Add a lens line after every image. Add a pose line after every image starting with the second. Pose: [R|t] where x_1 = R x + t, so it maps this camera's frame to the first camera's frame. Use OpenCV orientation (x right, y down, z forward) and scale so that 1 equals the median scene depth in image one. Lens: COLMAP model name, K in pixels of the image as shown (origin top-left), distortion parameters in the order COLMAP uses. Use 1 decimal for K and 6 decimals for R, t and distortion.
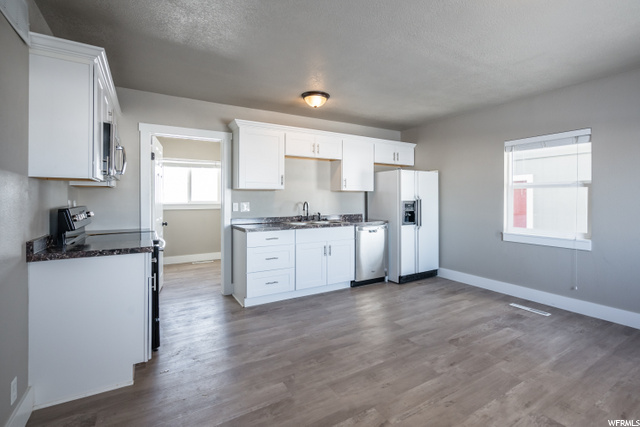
lens RADIAL K [[296.3, 0, 319.5], [0, 296.3, 198.5], [0, 0, 1]] dist [-0.002760, -0.000188]
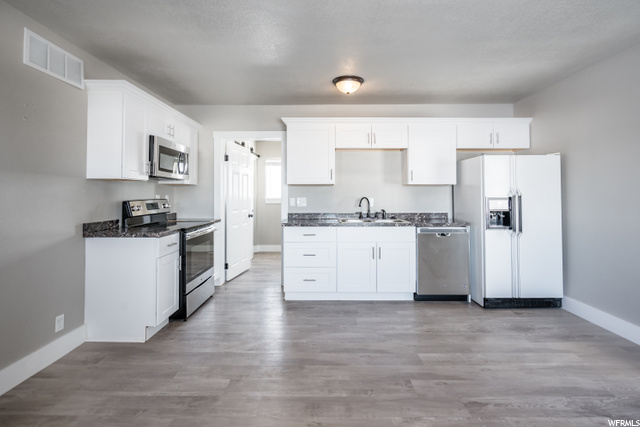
lens RADIAL K [[298.5, 0, 318.8], [0, 298.5, 188.8], [0, 0, 1]] dist [-0.001222, 0.000030]
pose [[0.854918, -0.008864, -0.518688, 0.372774], [0.000023, 0.999855, -0.017048, 0.000920], [0.518764, 0.014563, 0.854794, 0.168271]]
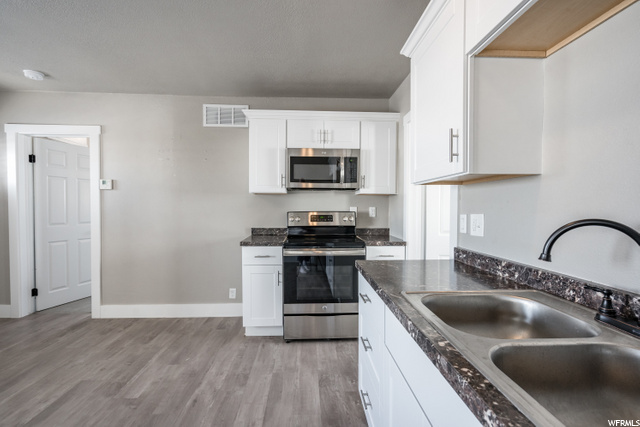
lens RADIAL K [[290.1, 0, 317.9], [0, 290.1, 212.3], [0, 0, 1]] dist [-0.000961, -0.000054]
pose [[-0.473425, 0.016066, -0.880687, 0.235630], [-0.001962, 0.999812, 0.019294, 0.004331], [0.880832, 0.010862, -0.473305, 1.115365]]
